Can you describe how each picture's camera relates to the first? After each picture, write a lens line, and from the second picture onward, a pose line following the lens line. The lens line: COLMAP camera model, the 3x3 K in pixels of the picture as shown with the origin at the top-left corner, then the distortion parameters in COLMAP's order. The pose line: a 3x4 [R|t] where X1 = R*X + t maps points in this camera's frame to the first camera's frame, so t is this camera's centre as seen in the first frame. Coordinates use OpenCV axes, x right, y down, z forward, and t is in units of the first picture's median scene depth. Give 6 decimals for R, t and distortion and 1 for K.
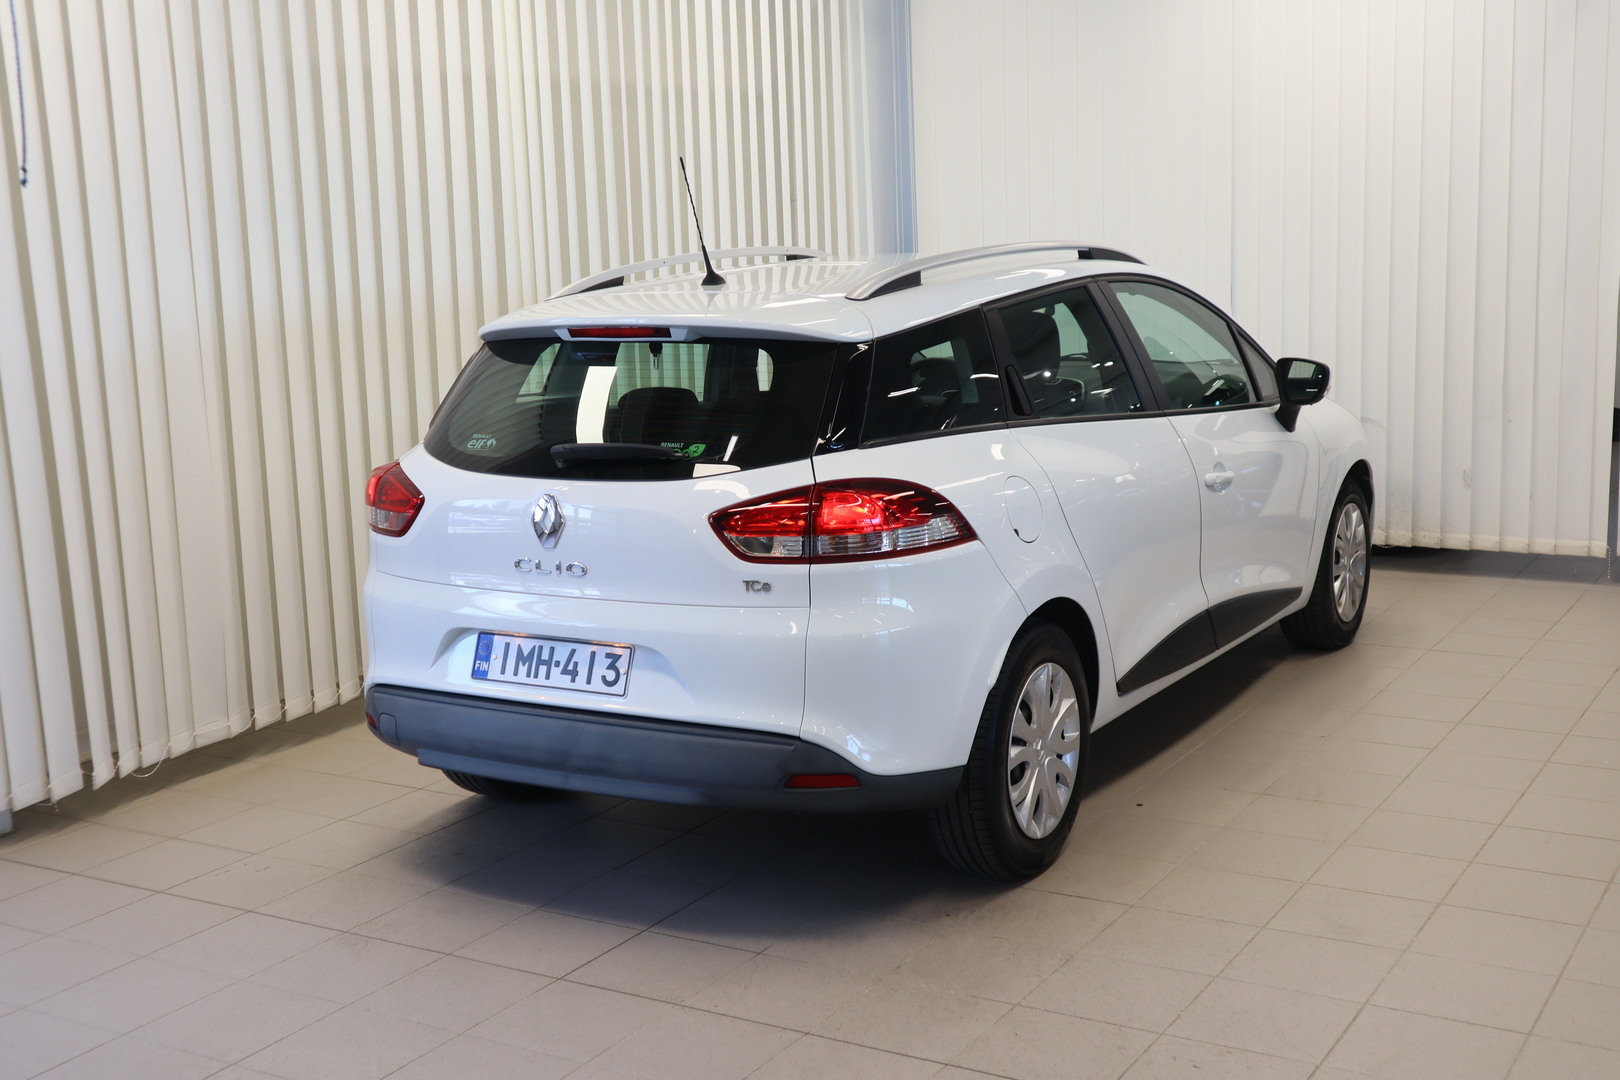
lens RADIAL K [[1916.4, 0, 810.0], [0, 1916.4, 540.0], [0, 0, 1]] dist [0.000344, -0.009627]
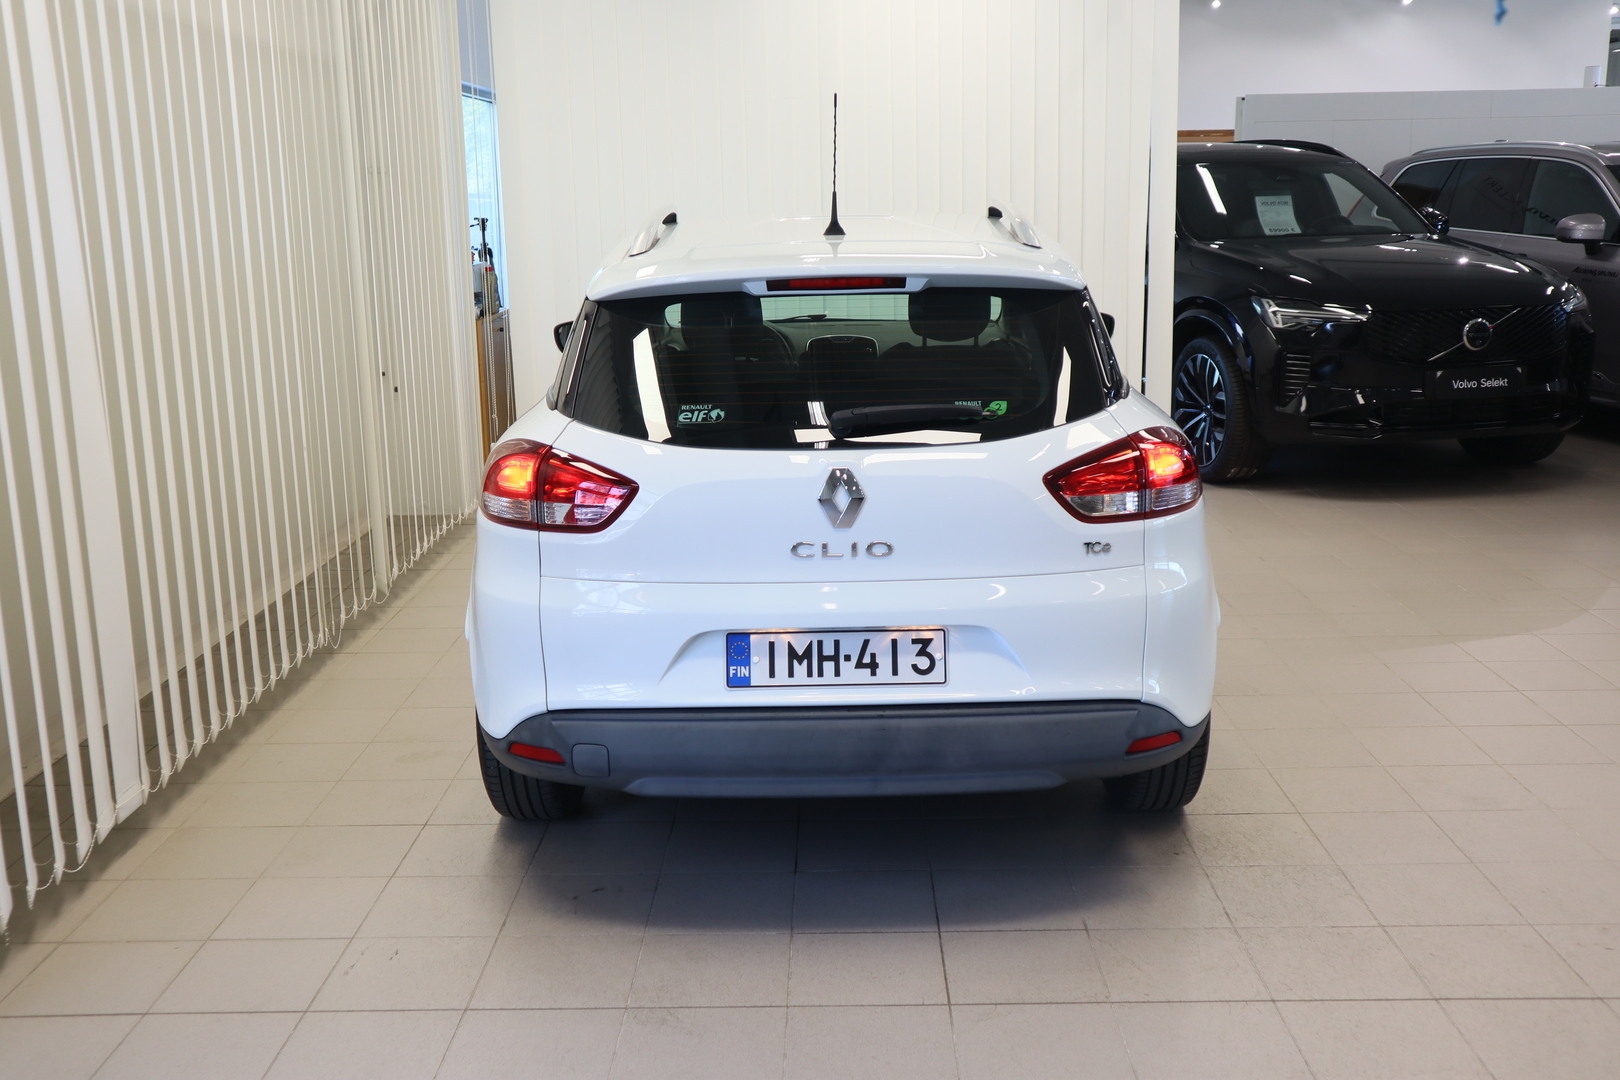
lens RADIAL K [[1620.3, 0, 810.0], [0, 1620.3, 540.0], [0, 0, 1]] dist [-0.059063, 0.128146]
pose [[0.867464, -0.091645, 0.488986, -0.509395], [0.075914, 0.995760, 0.051954, -0.030026], [-0.491674, -0.007947, 0.870743, 0.356678]]
